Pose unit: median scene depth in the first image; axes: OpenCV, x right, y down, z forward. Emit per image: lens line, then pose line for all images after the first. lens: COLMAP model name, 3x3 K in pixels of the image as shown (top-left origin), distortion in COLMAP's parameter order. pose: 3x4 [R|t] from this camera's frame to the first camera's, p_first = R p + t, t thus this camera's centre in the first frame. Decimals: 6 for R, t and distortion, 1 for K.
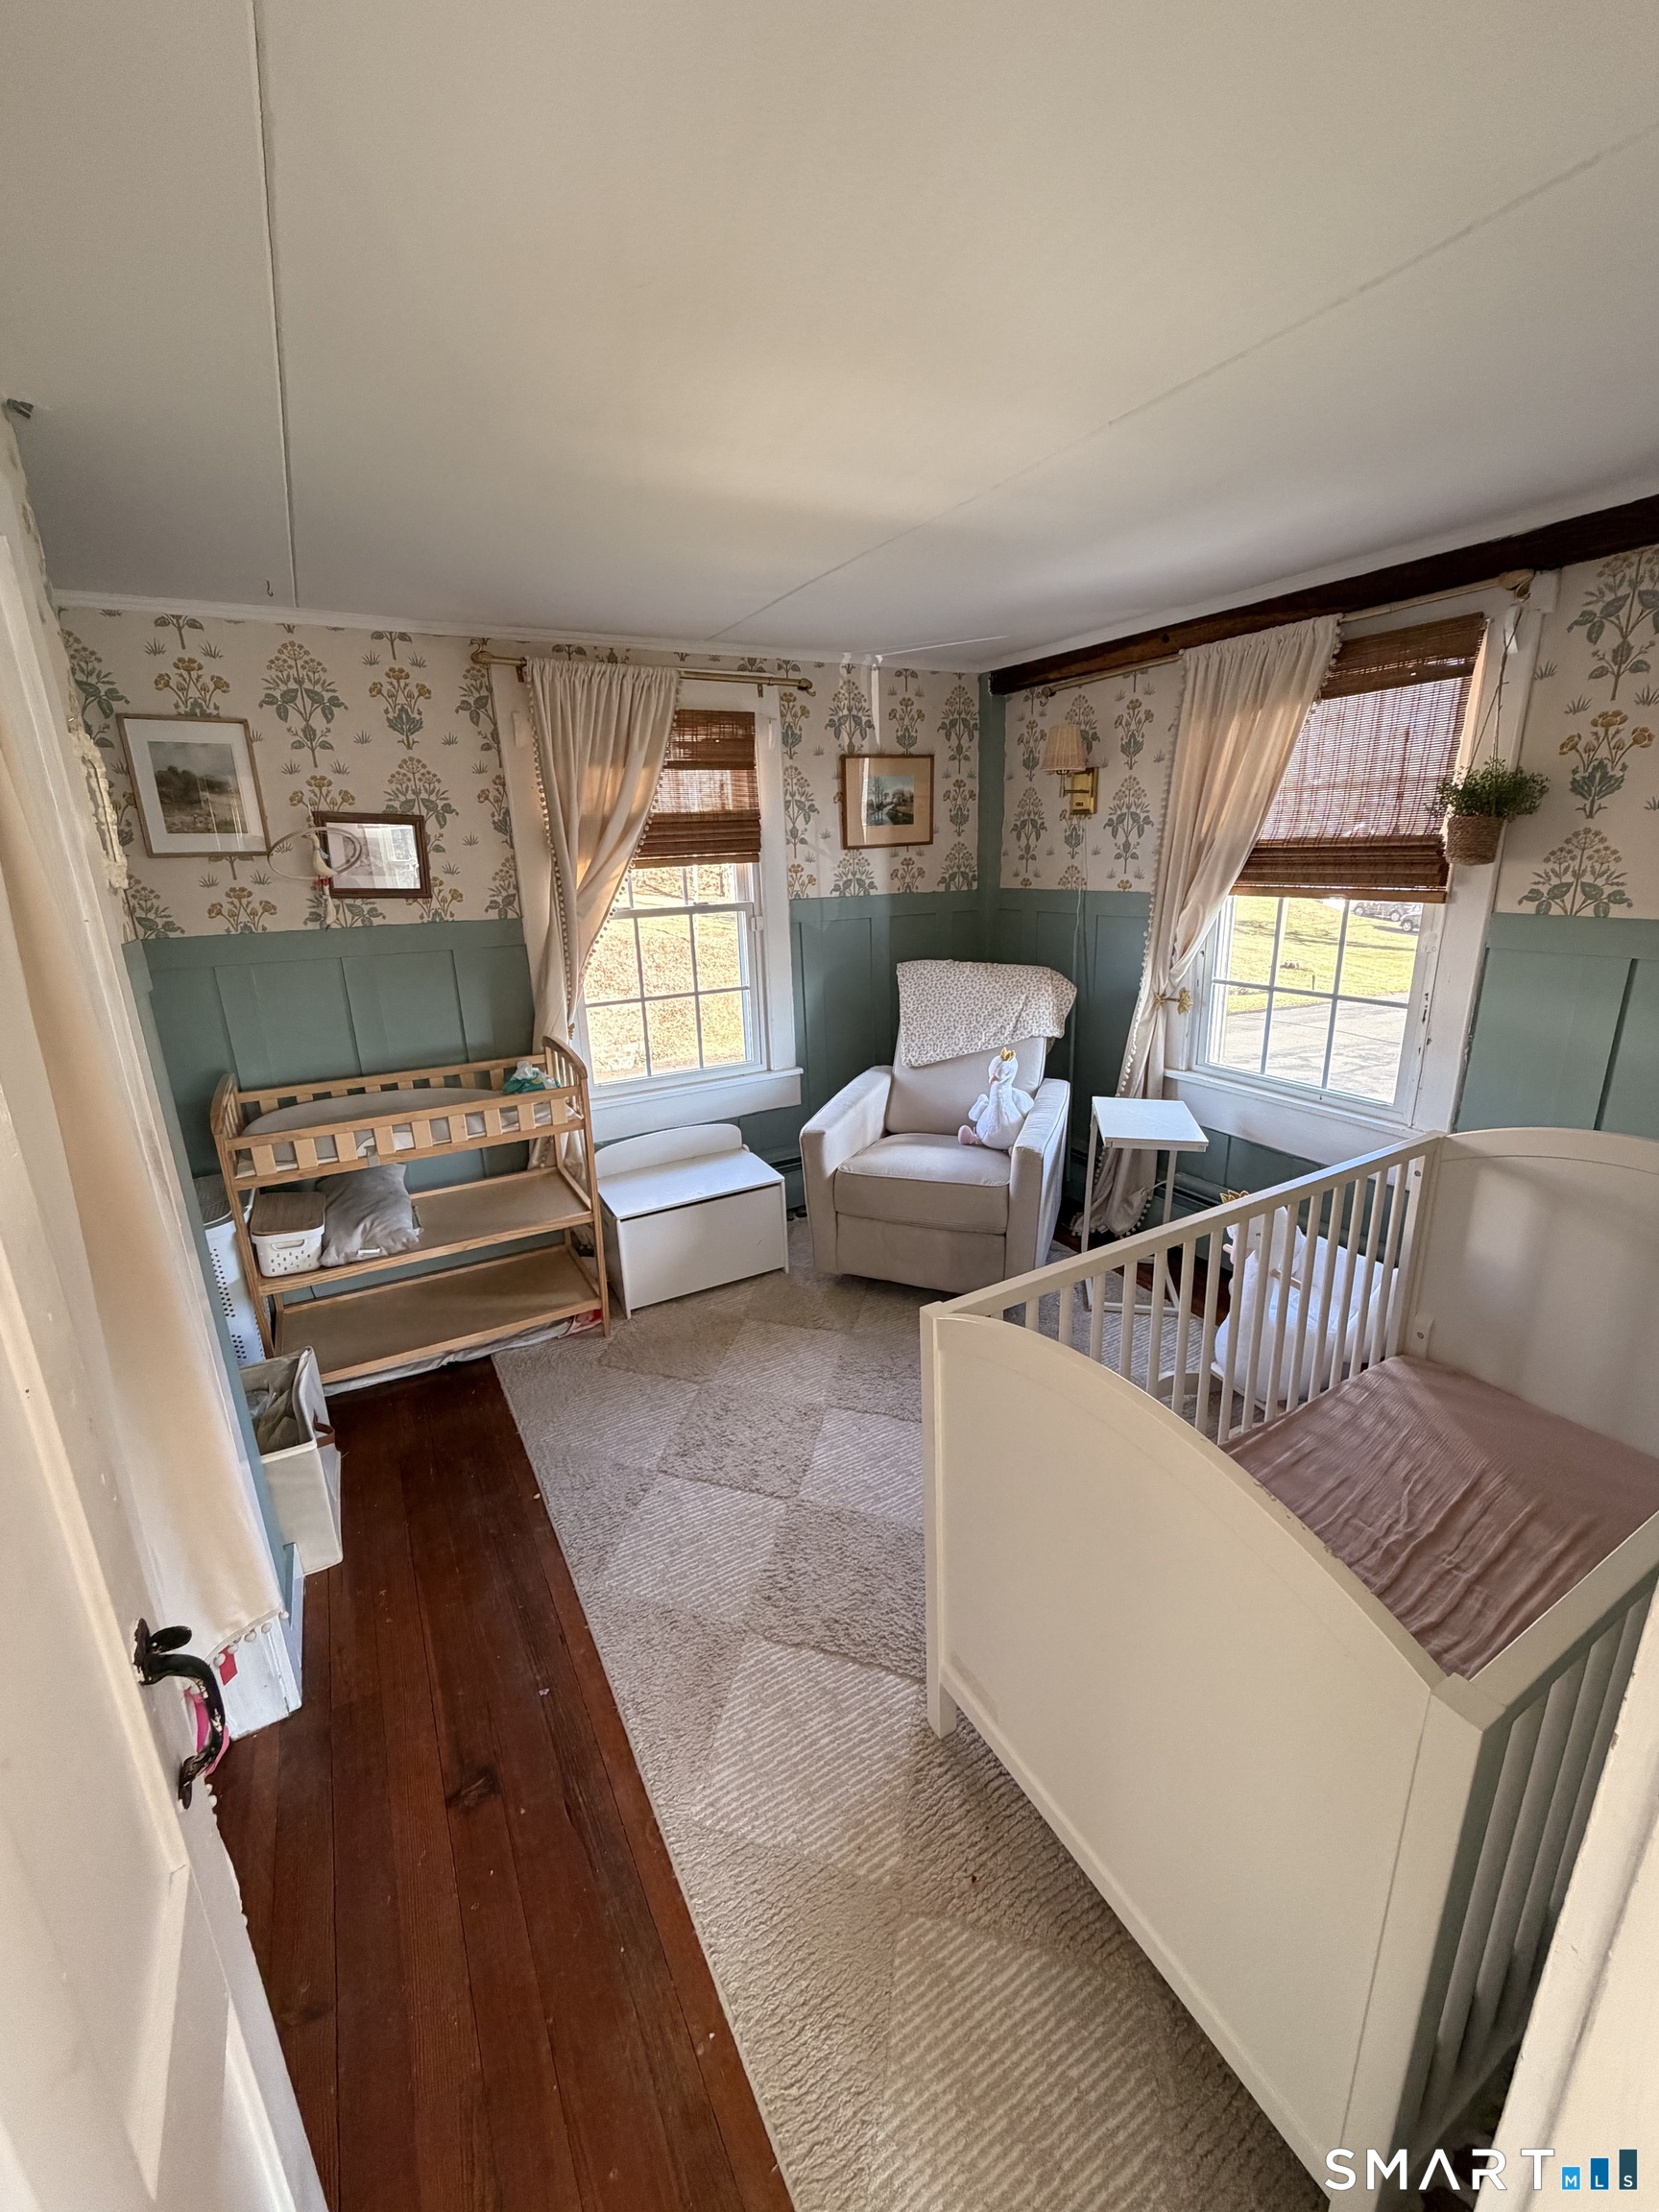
lens RADIAL K [[881.9, 0, 827.7], [0, 881.9, 1101.0], [0, 0, 1]] dist [-0.000697, 0.000415]
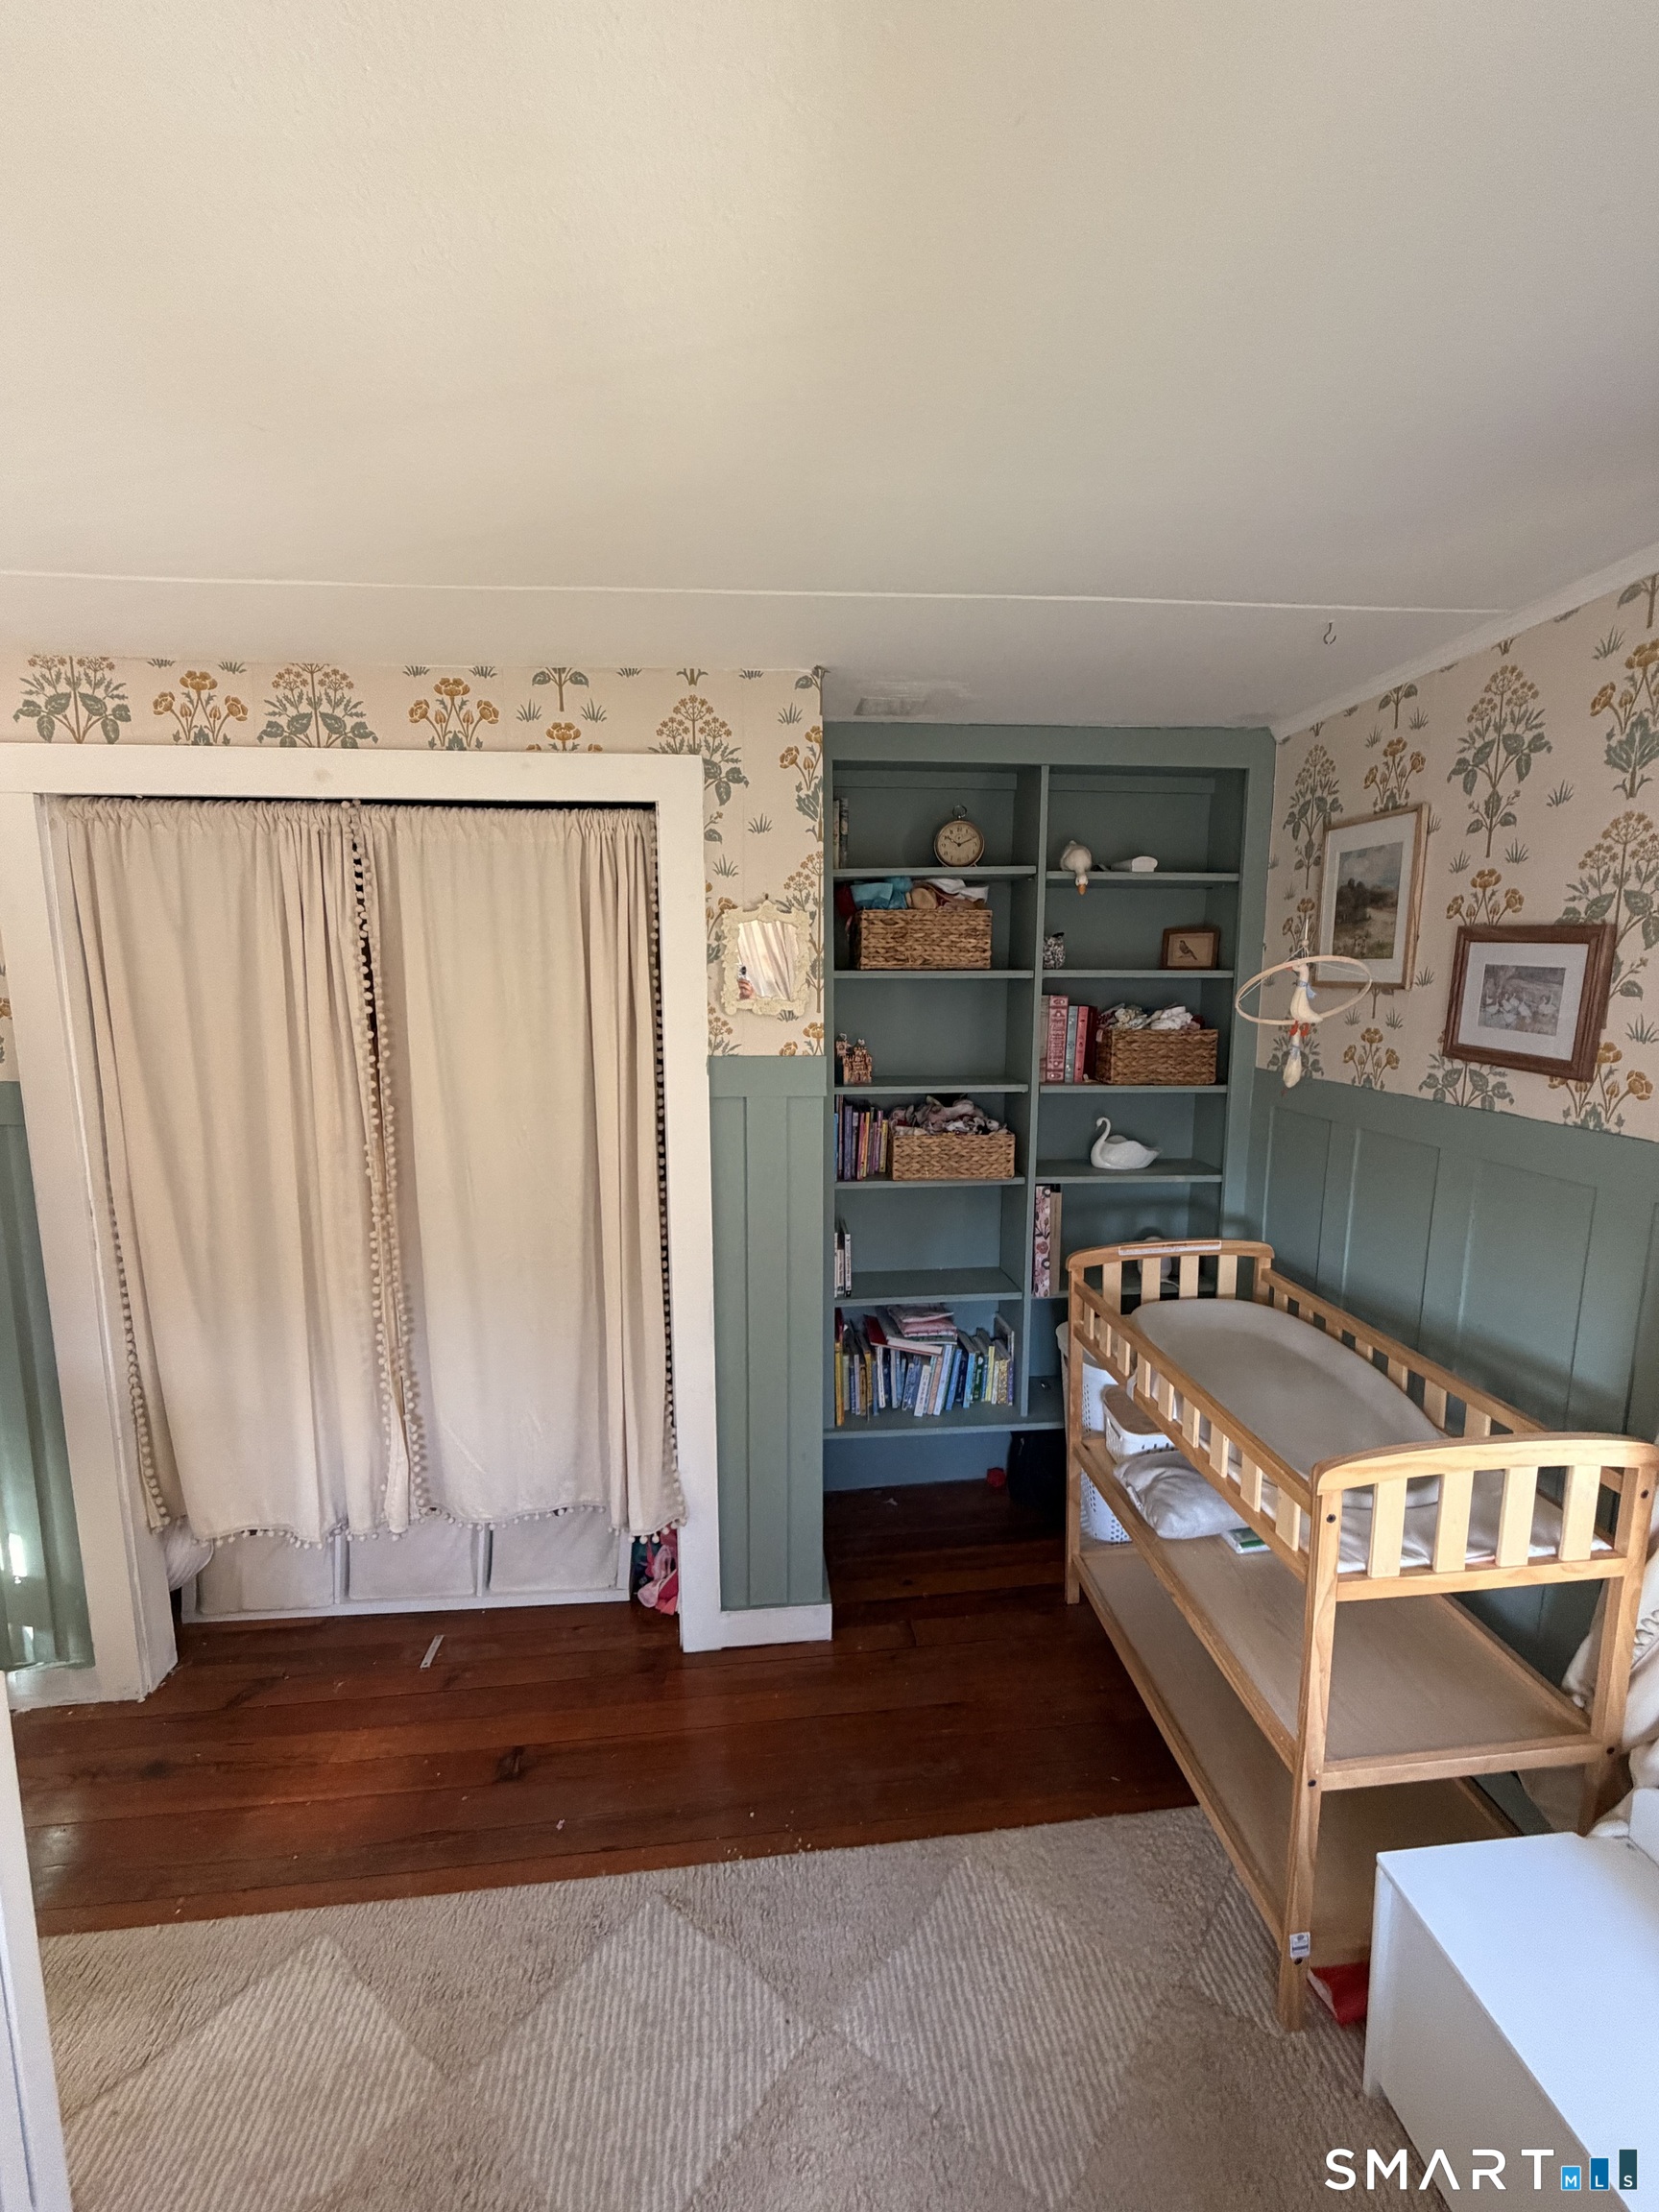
lens RADIAL K [[881.9, 0, 822.3], [0, 881.9, 1096.7], [0, 0, 1]] dist [-0.000697, 0.000415]
pose [[-0.407524, 0.157516, -0.899507, 0.207604], [-0.232565, 0.934631, 0.269031, -0.280276], [0.883084, 0.318831, -0.344252, 0.860386]]
